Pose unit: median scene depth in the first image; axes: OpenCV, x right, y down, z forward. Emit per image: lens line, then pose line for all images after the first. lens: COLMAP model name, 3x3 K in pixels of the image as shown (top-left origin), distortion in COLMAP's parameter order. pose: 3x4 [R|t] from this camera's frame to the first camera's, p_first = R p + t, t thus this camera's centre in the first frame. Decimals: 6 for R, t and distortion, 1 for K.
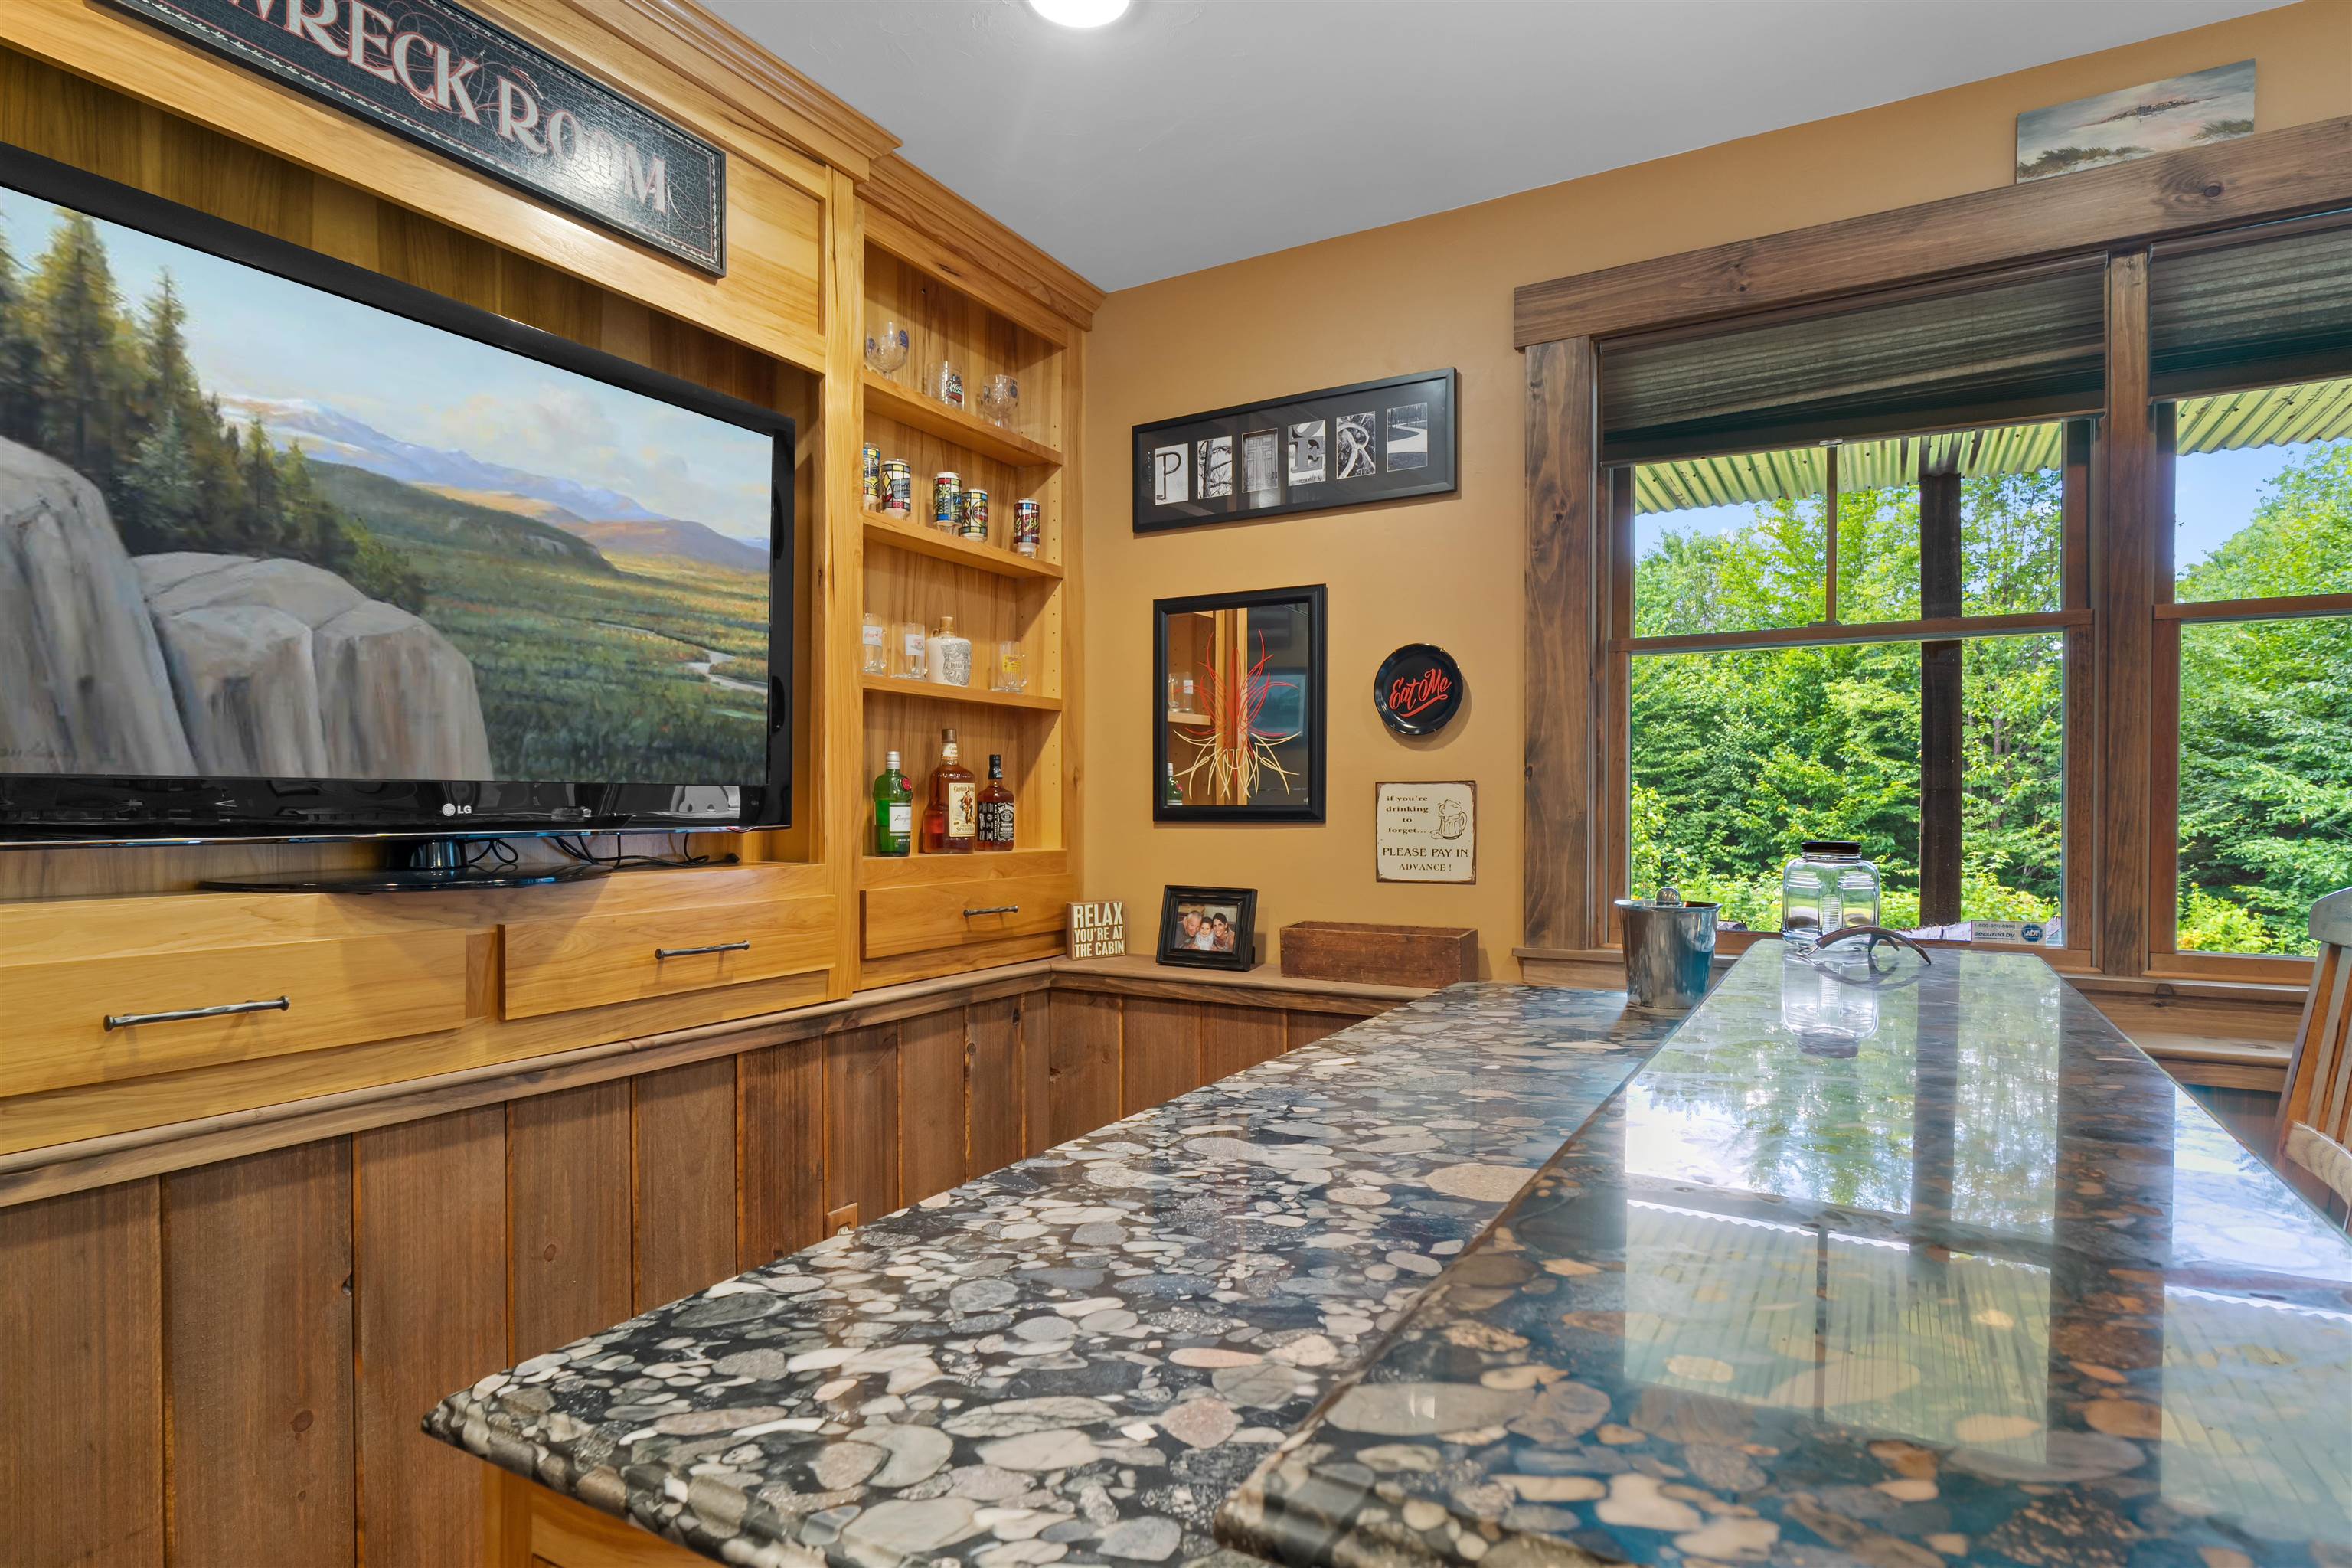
lens RADIAL K [[1272.1, 0, 1159.2], [0, 1272.1, 788.6], [0, 0, 1]] dist [-0.004910, 0.001975]
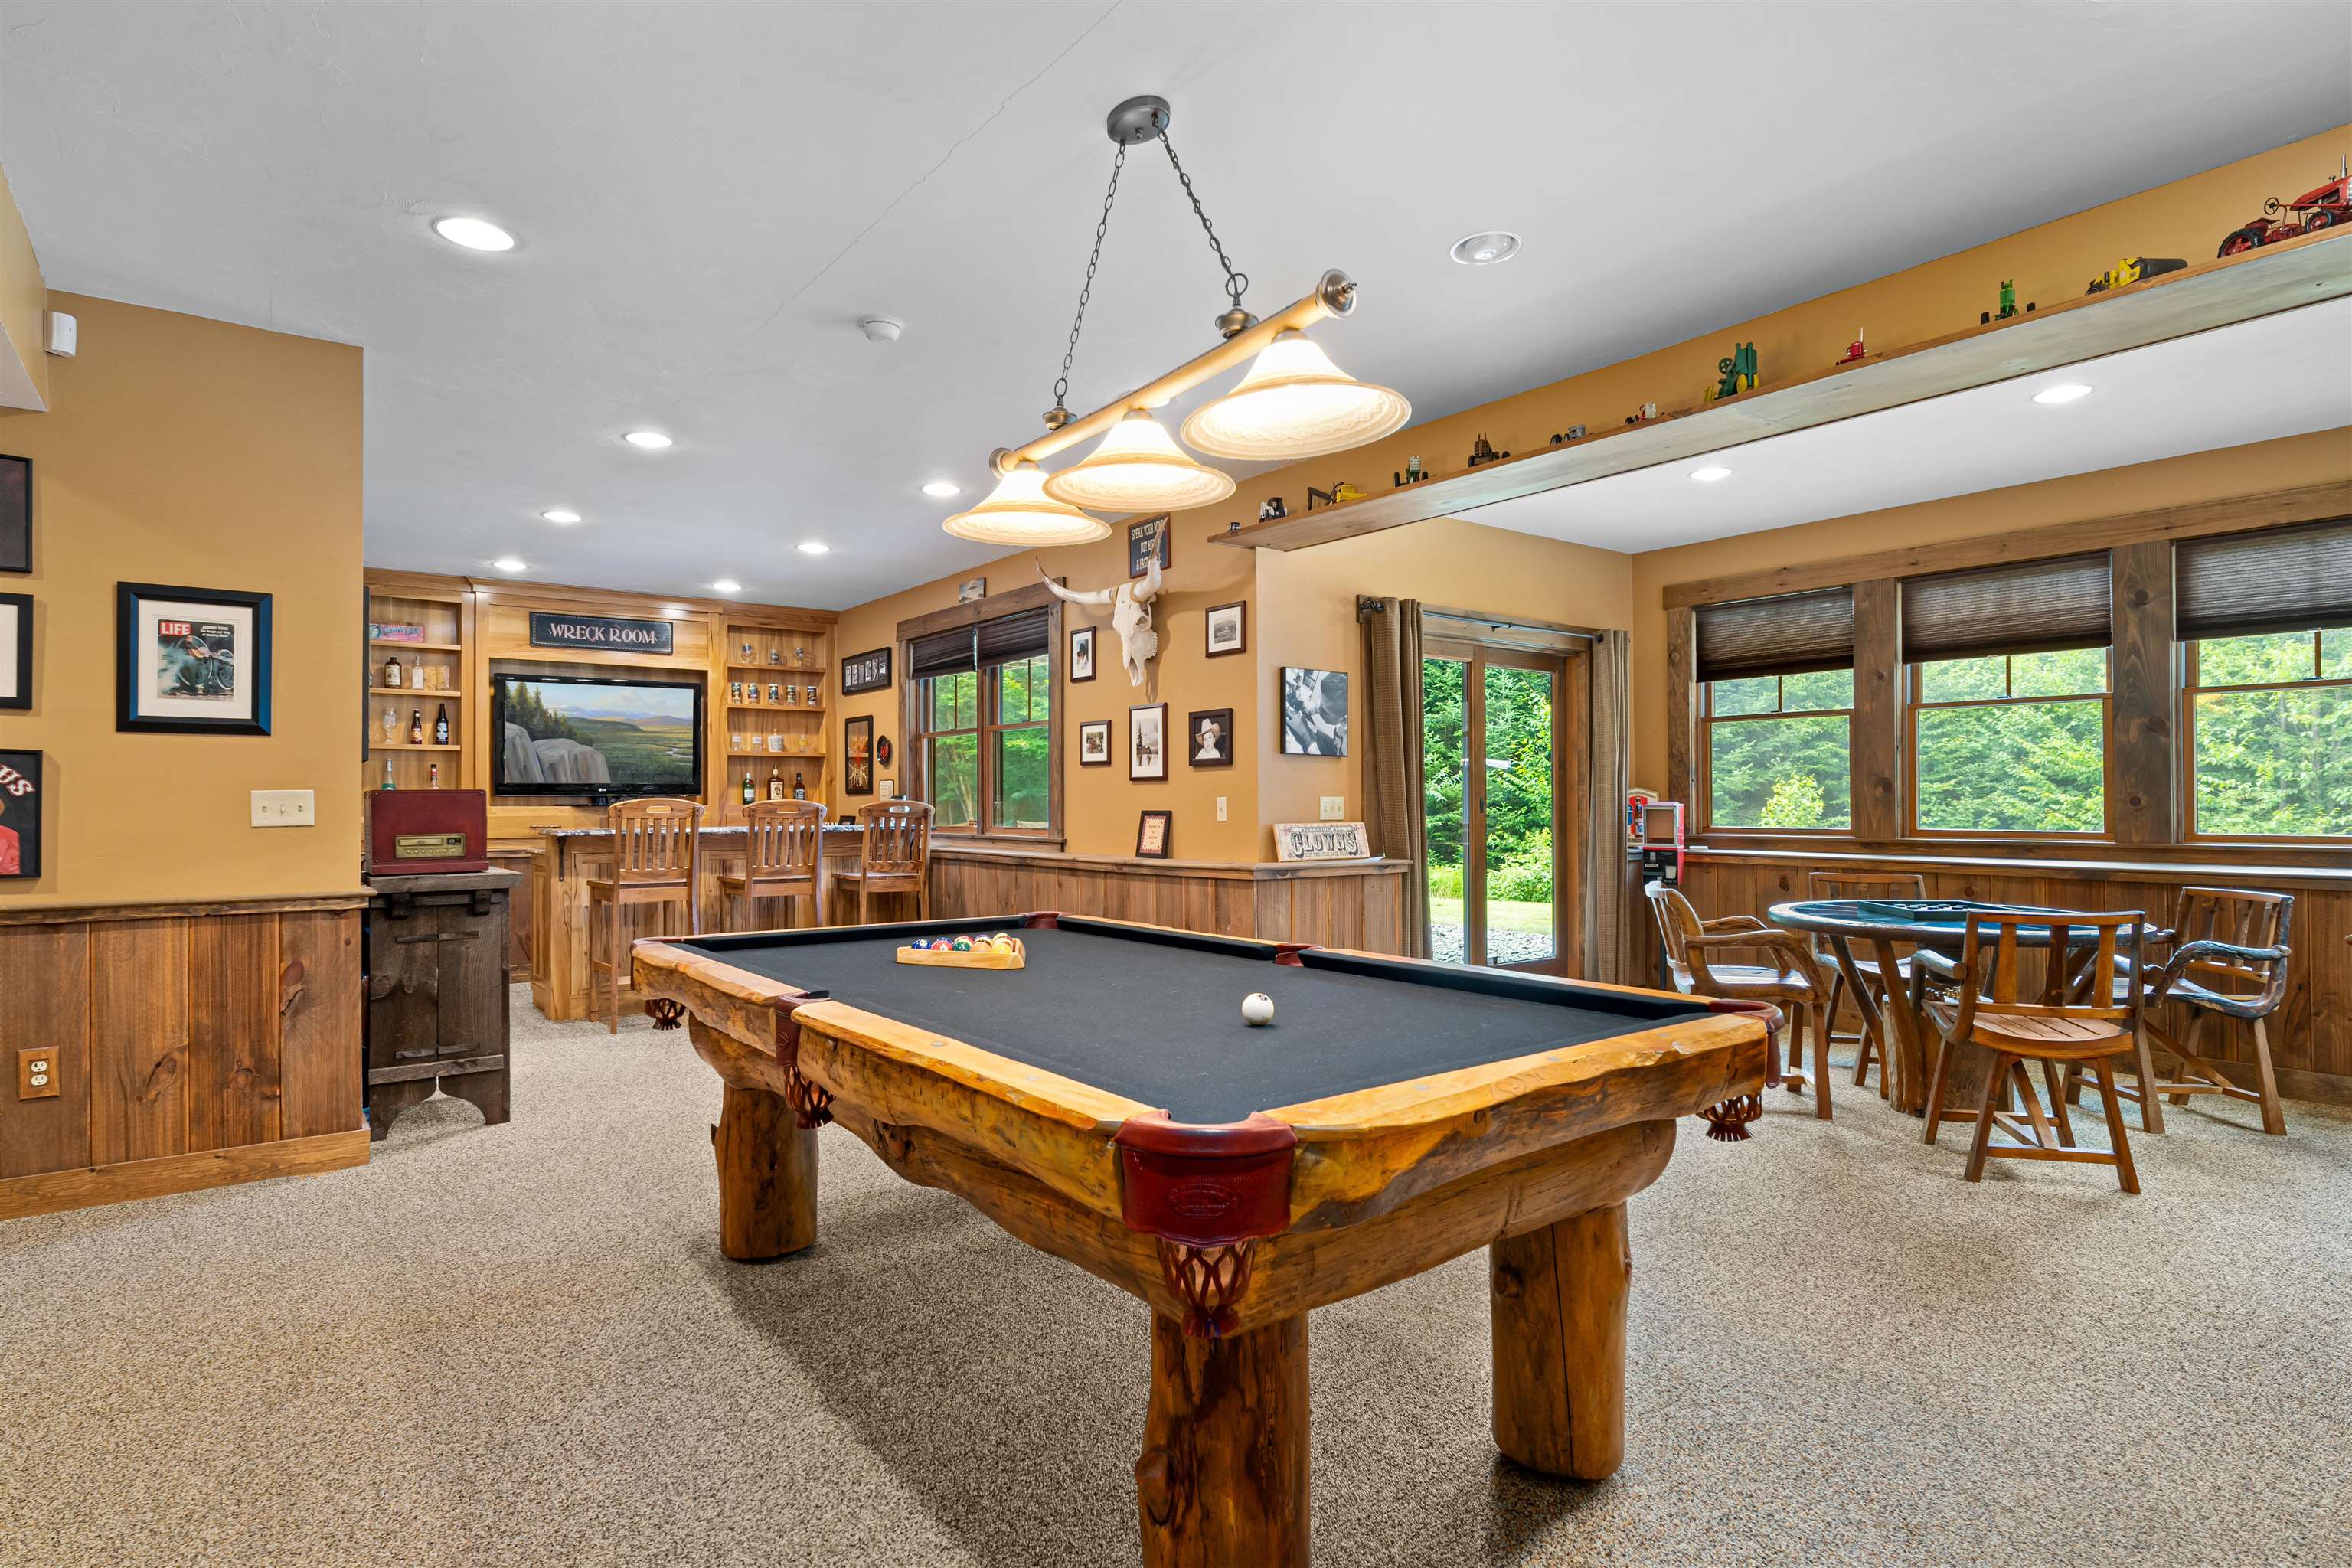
lens RADIAL K [[1213.0, 0, 1173.2], [0, 1213.0, 784.1], [0, 0, 1]] dist [-0.009210, 0.006071]
pose [[0.931282, -0.016239, -0.363938, 2.536132], [0.014874, 0.999868, -0.006554, 0.047567], [0.363996, 0.000690, 0.931400, -1.969888]]
